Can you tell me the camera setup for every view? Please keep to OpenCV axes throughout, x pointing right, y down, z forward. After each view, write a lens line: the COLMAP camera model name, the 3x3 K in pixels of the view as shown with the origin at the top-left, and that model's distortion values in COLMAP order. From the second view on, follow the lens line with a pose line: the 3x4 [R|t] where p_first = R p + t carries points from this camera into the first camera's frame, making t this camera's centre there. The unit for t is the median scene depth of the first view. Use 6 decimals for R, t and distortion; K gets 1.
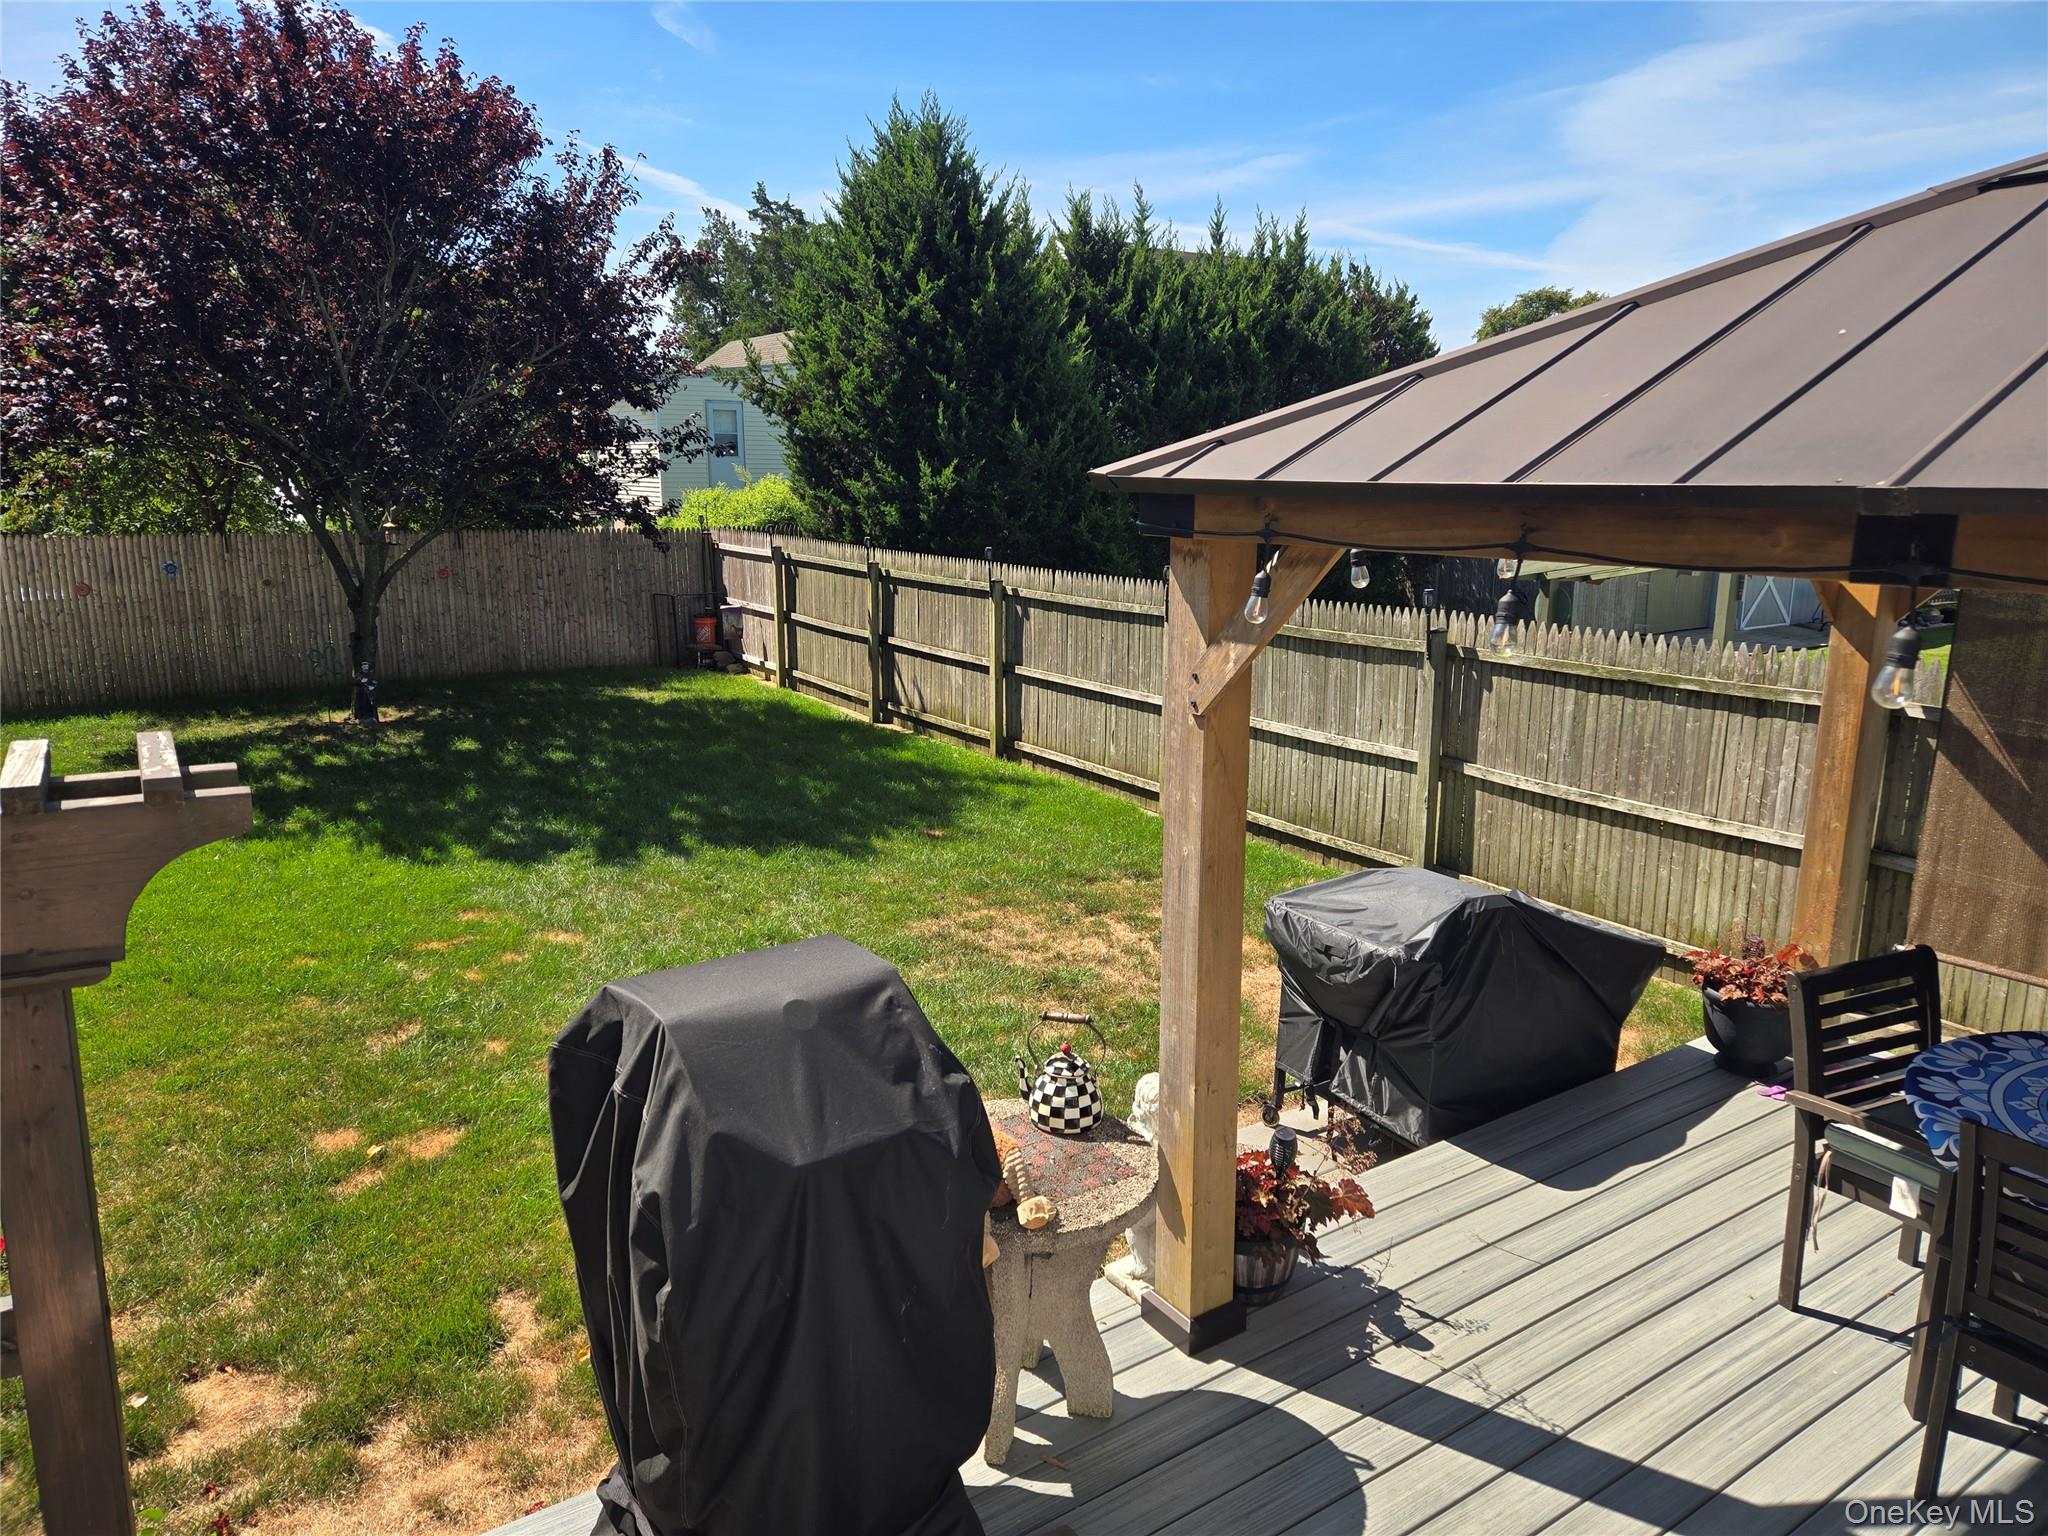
lens RADIAL K [[1339.8, 0, 1026.4], [0, 1339.8, 765.1], [0, 0, 1]] dist [0.059406, -0.061651]
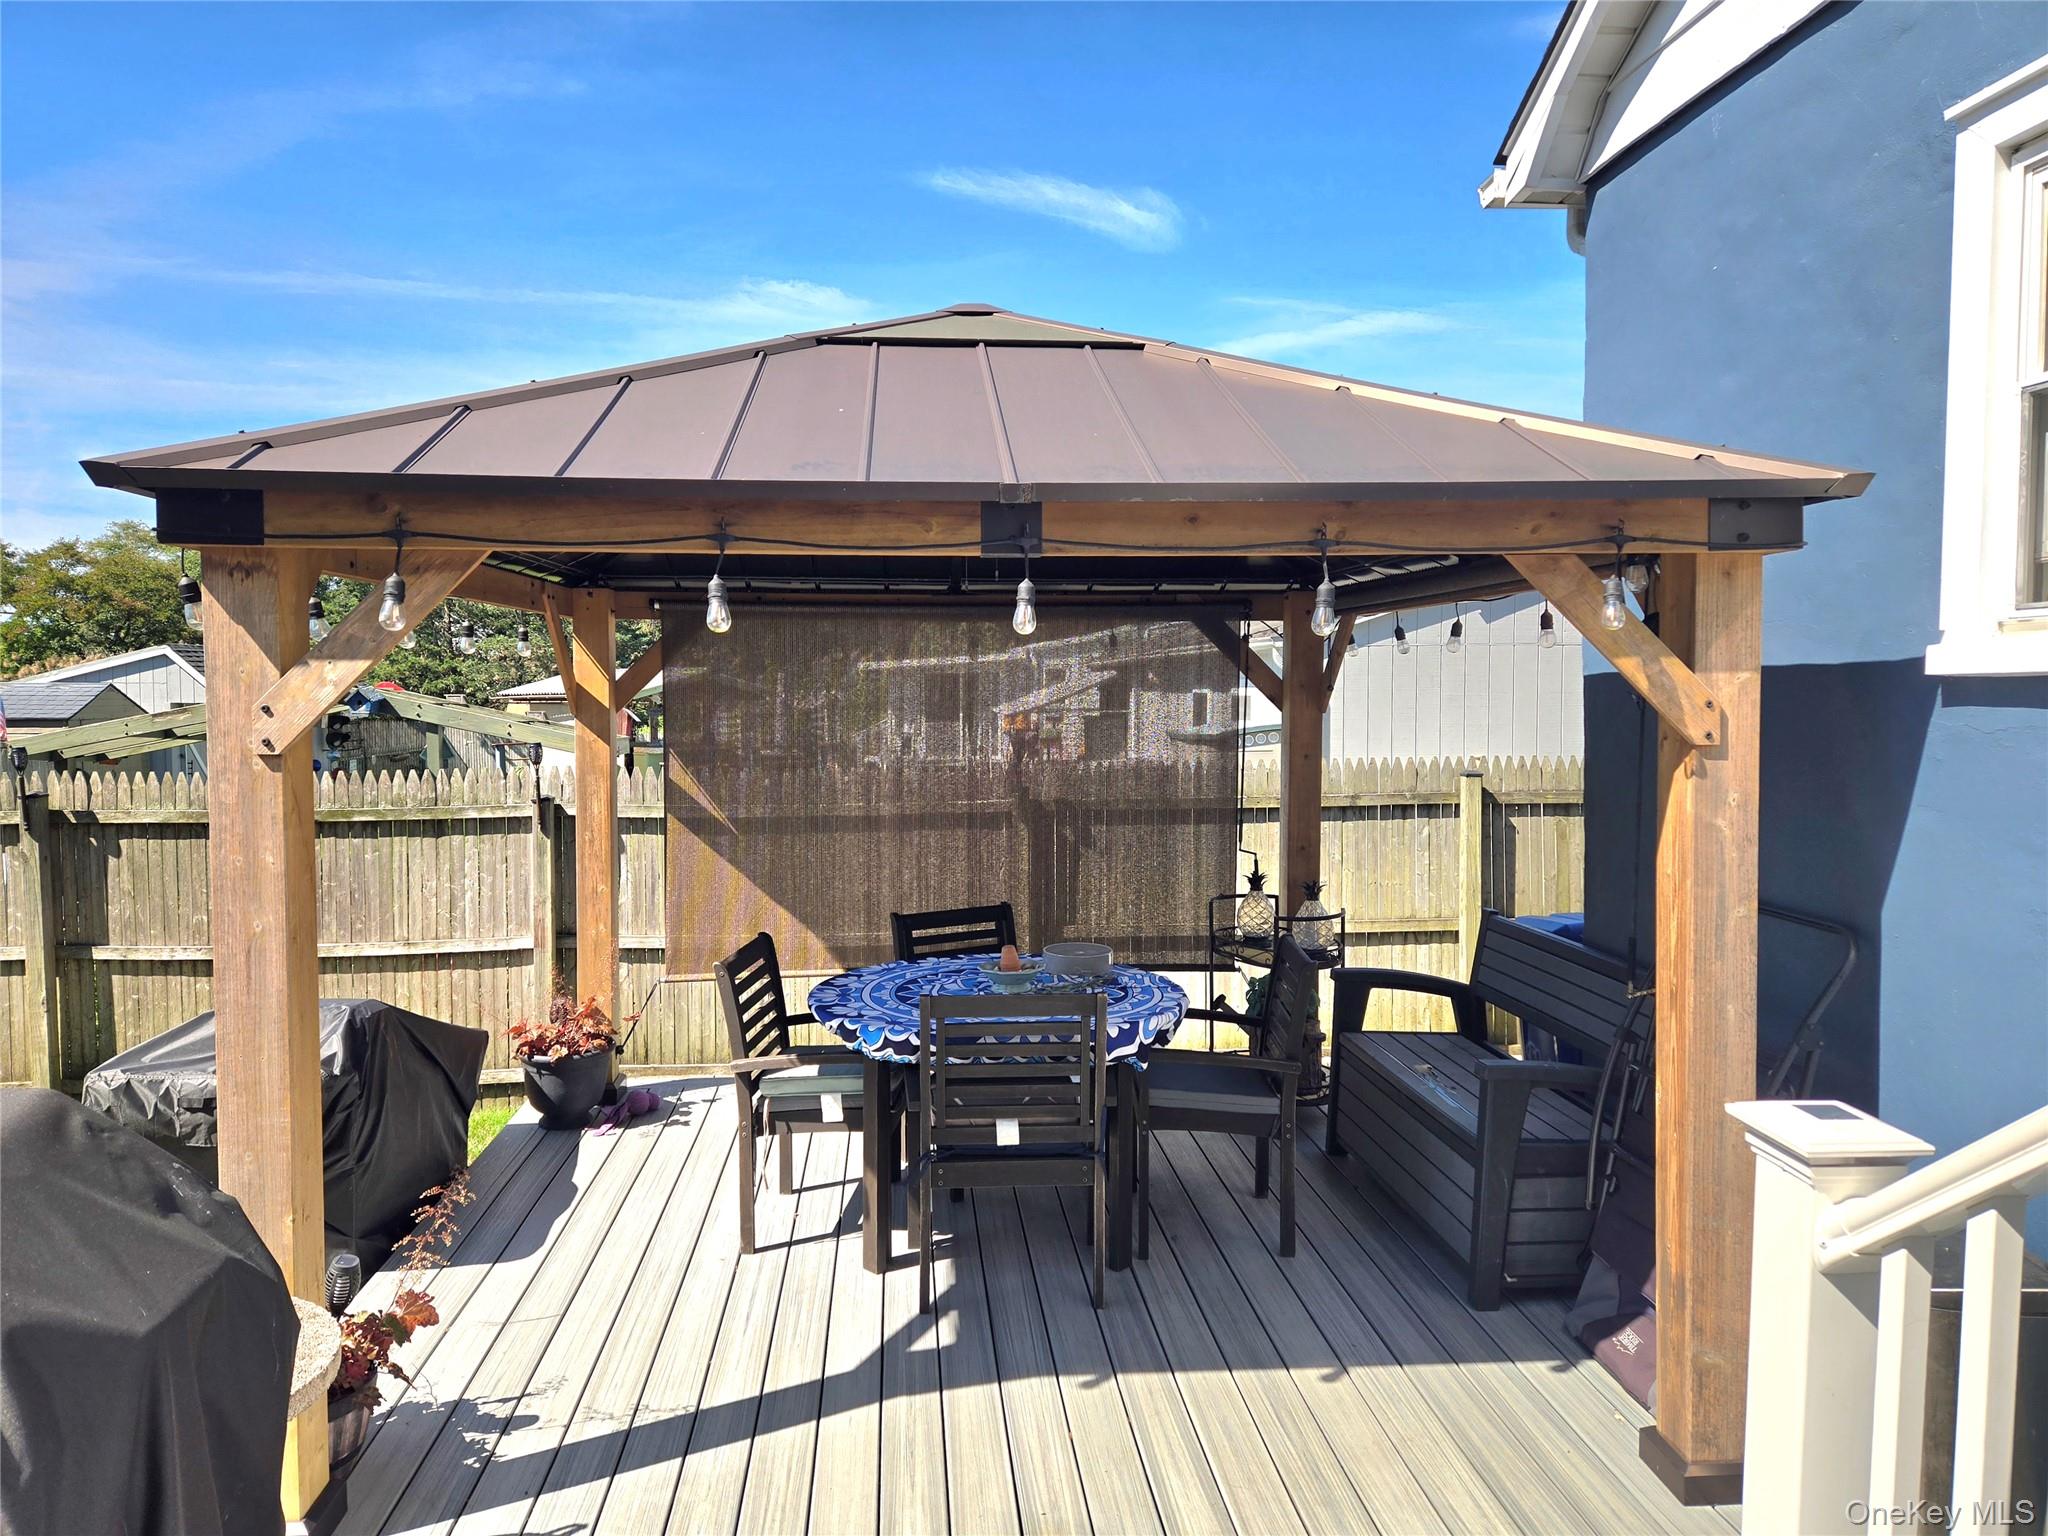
lens RADIAL K [[1339.8, 0, 1026.4], [0, 1339.8, 765.1], [0, 0, 1]] dist [0.059406, -0.061651]
pose [[0.493704, -0.061475, 0.867454, -0.221144], [0.187882, 0.981480, -0.037375, 0.052487], [-0.849092, 0.181431, 0.496111, 0.099663]]
